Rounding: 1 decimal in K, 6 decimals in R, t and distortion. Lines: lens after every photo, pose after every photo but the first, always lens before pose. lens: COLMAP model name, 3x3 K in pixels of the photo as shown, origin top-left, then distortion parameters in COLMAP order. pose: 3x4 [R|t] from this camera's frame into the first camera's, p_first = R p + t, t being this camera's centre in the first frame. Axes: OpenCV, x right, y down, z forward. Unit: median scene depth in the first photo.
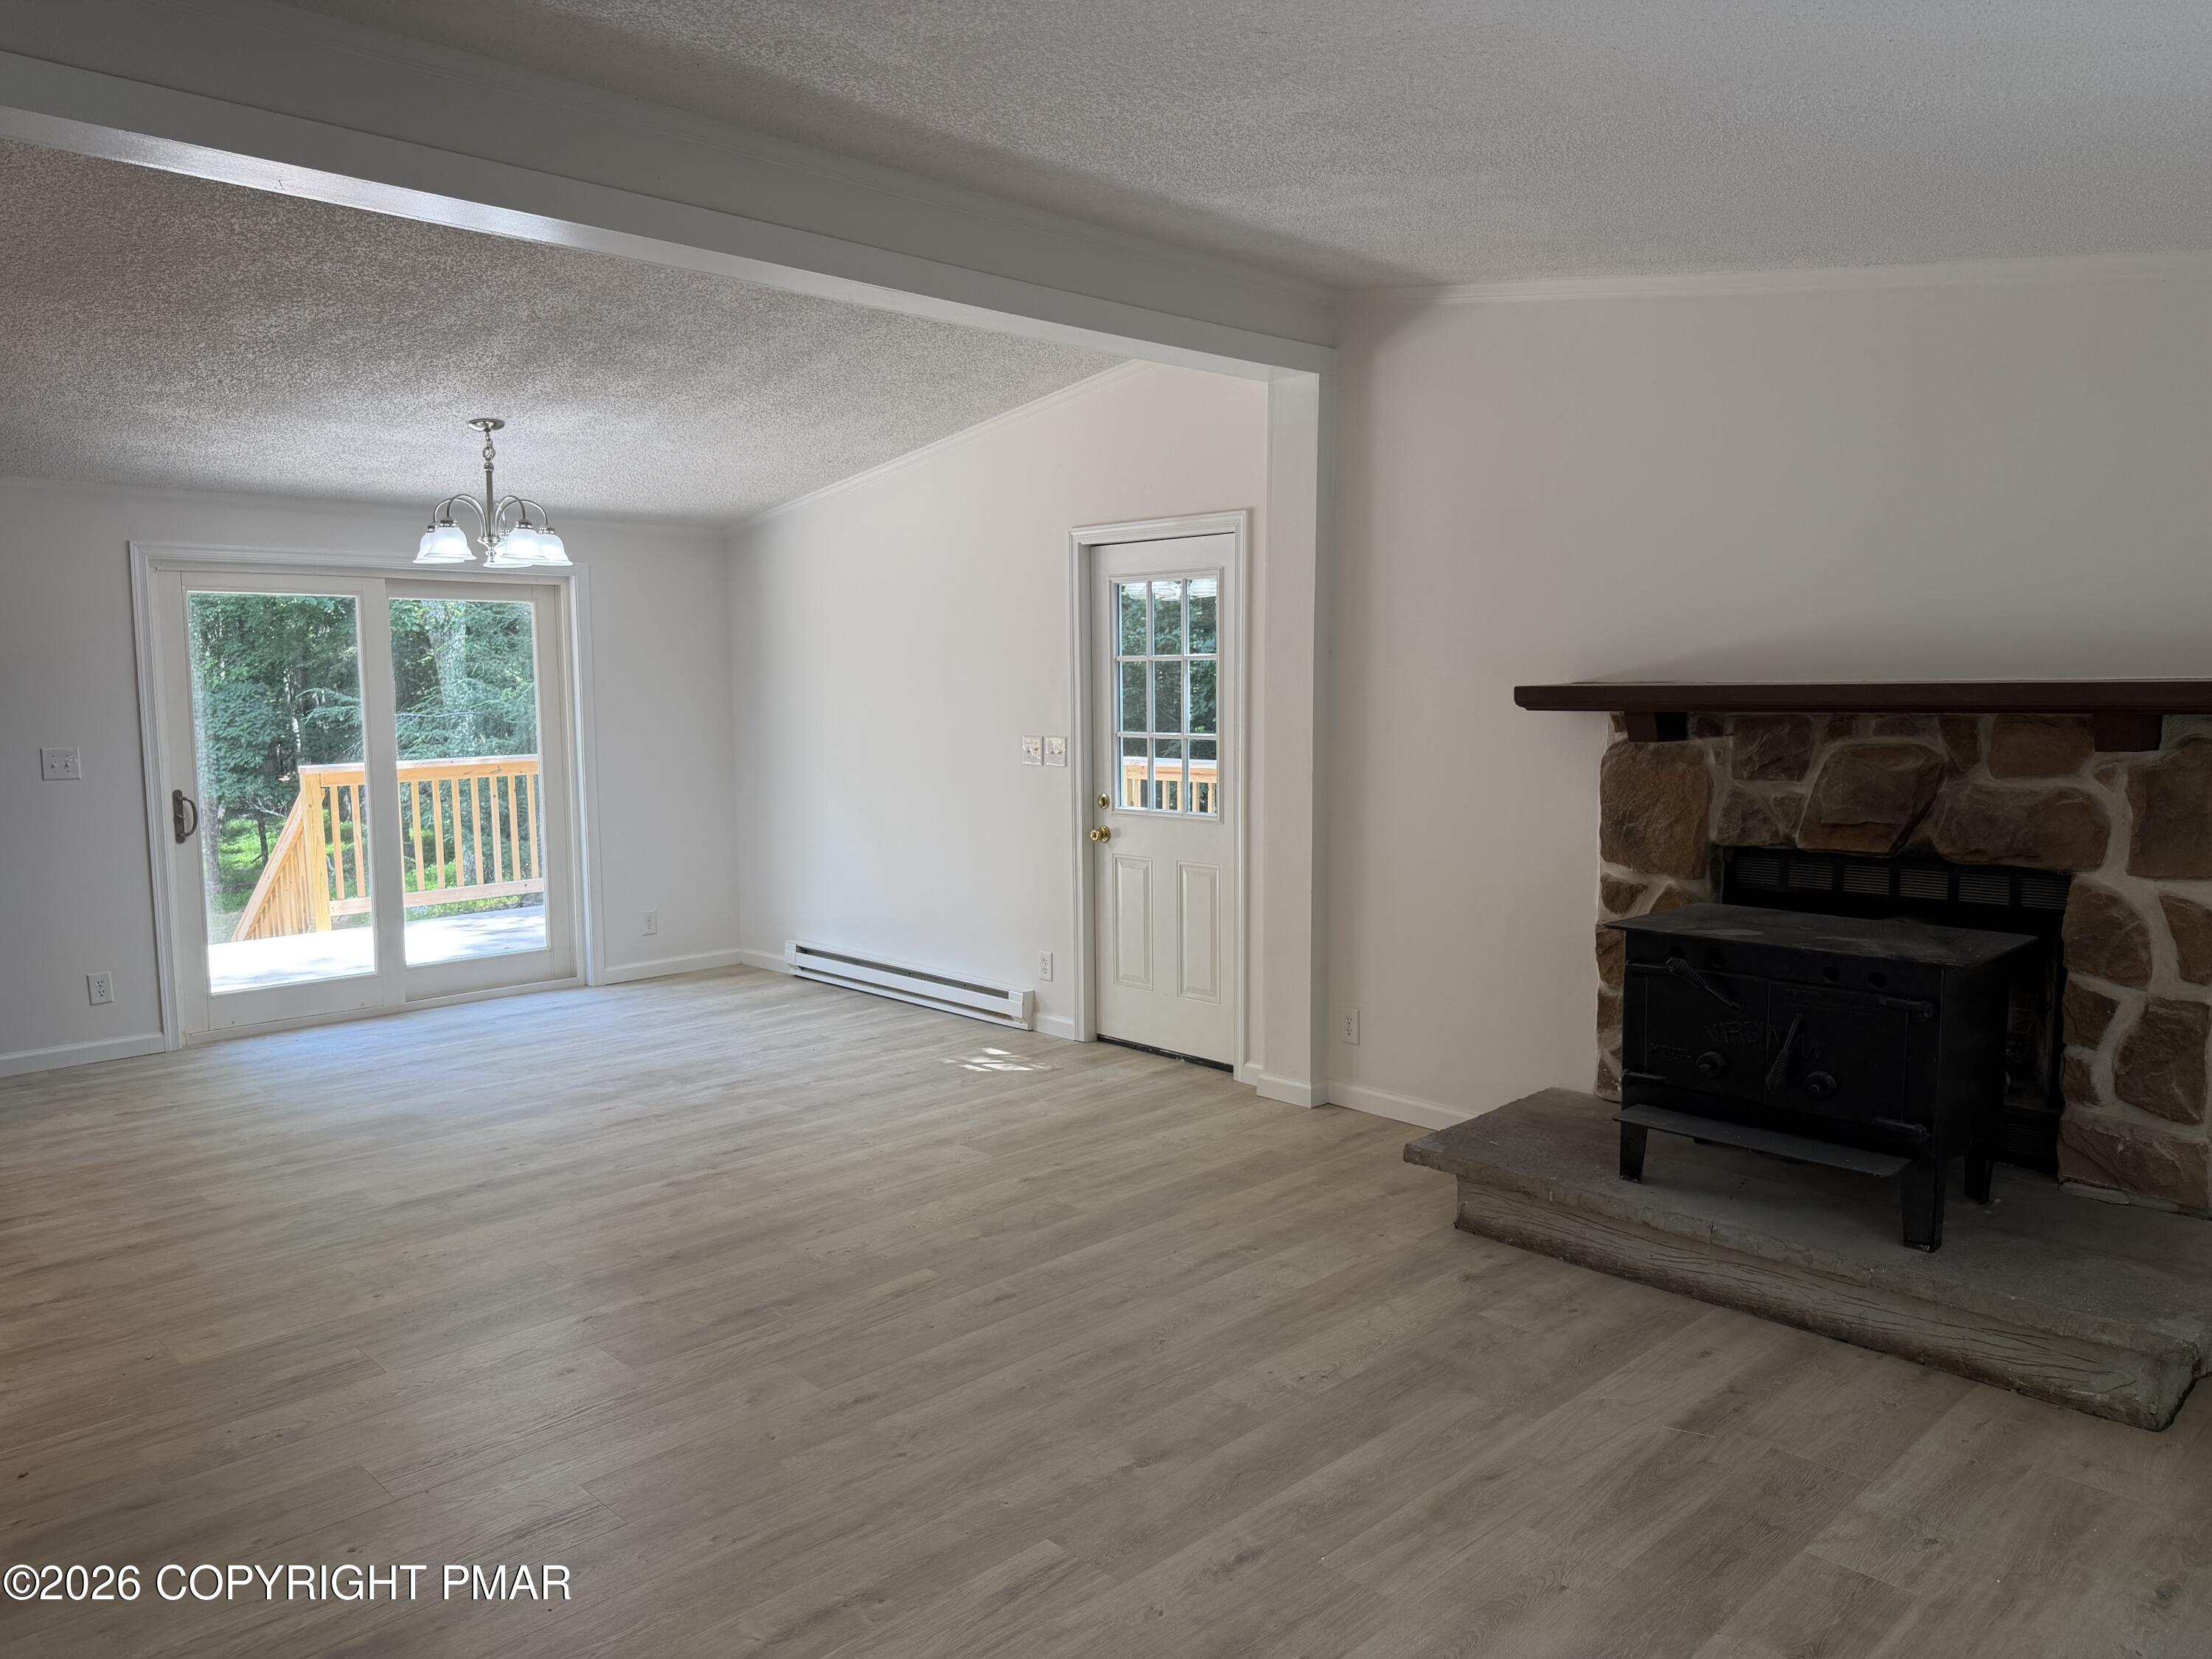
lens RADIAL K [[1542.9, 0, 1089.2], [0, 1542.9, 828.5], [0, 0, 1]] dist [0.079663, -0.003464]
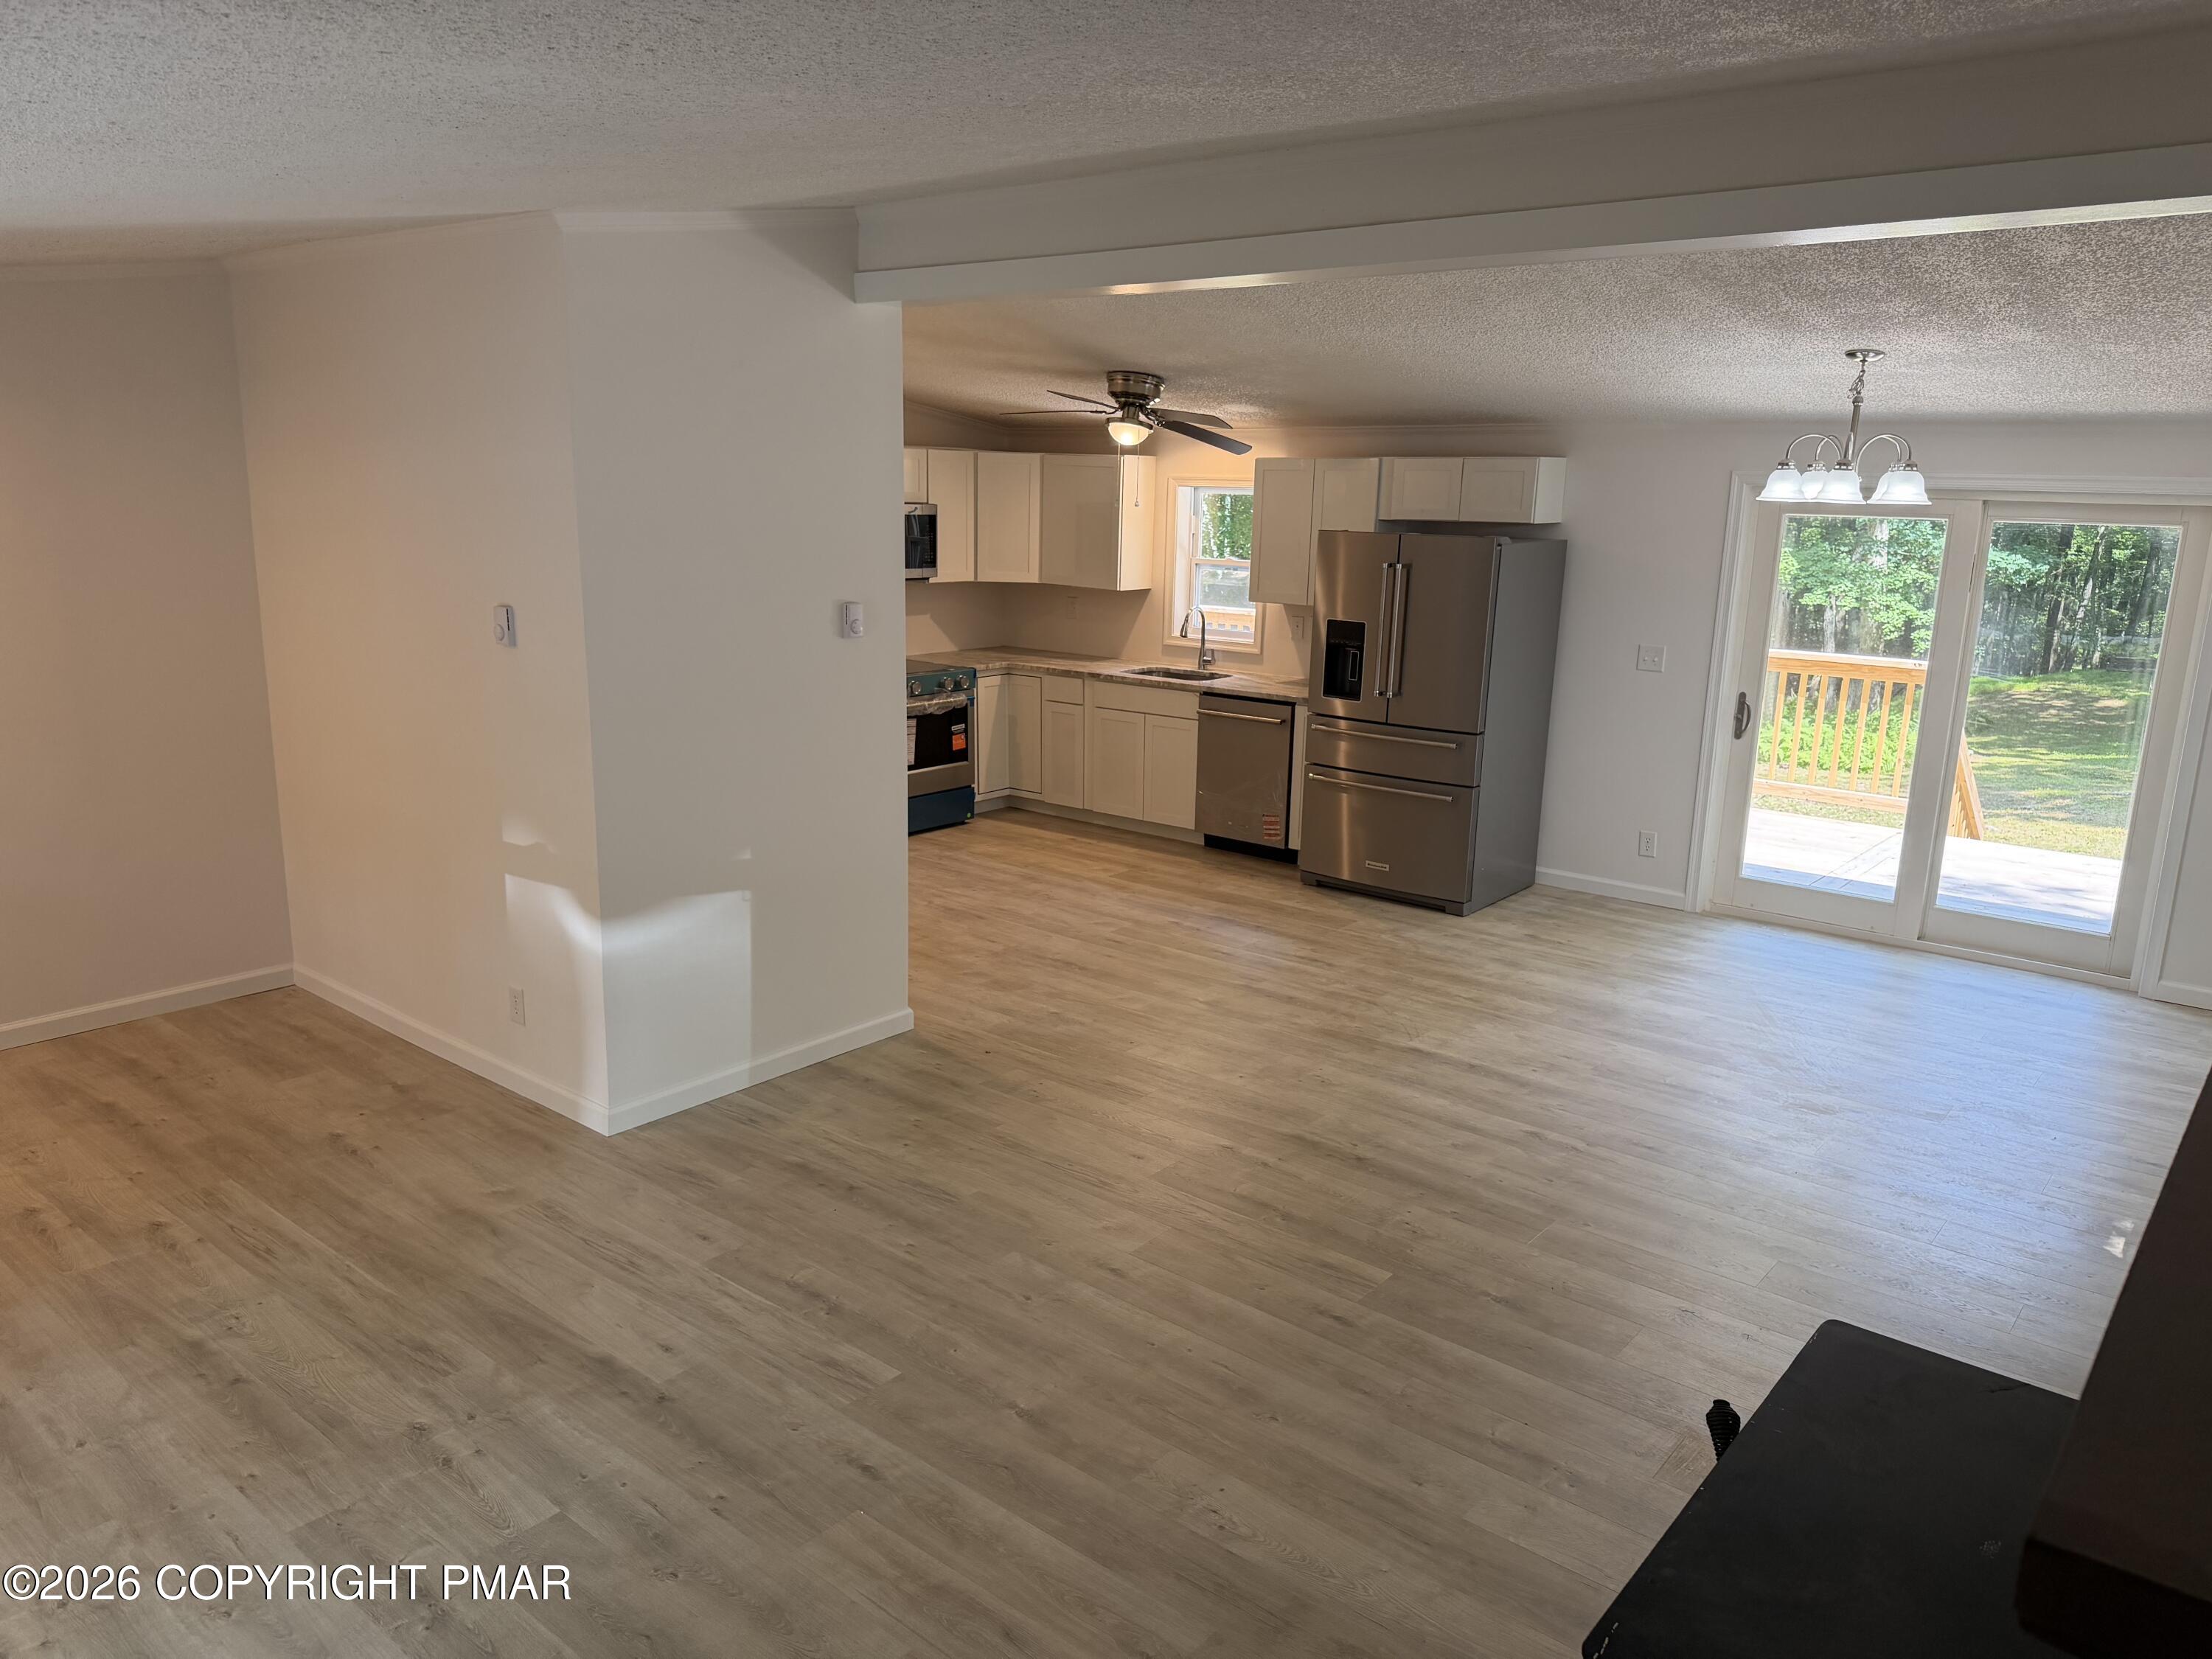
lens RADIAL K [[1542.9, 0, 1091.4], [0, 1542.9, 838.5], [0, 0, 1]] dist [0.079663, -0.003464]
pose [[0.113043, 0.230053, -0.966590, 0.735811], [-0.120462, 0.968823, 0.216496, -0.168736], [0.986261, 0.091964, 0.137232, 0.625608]]
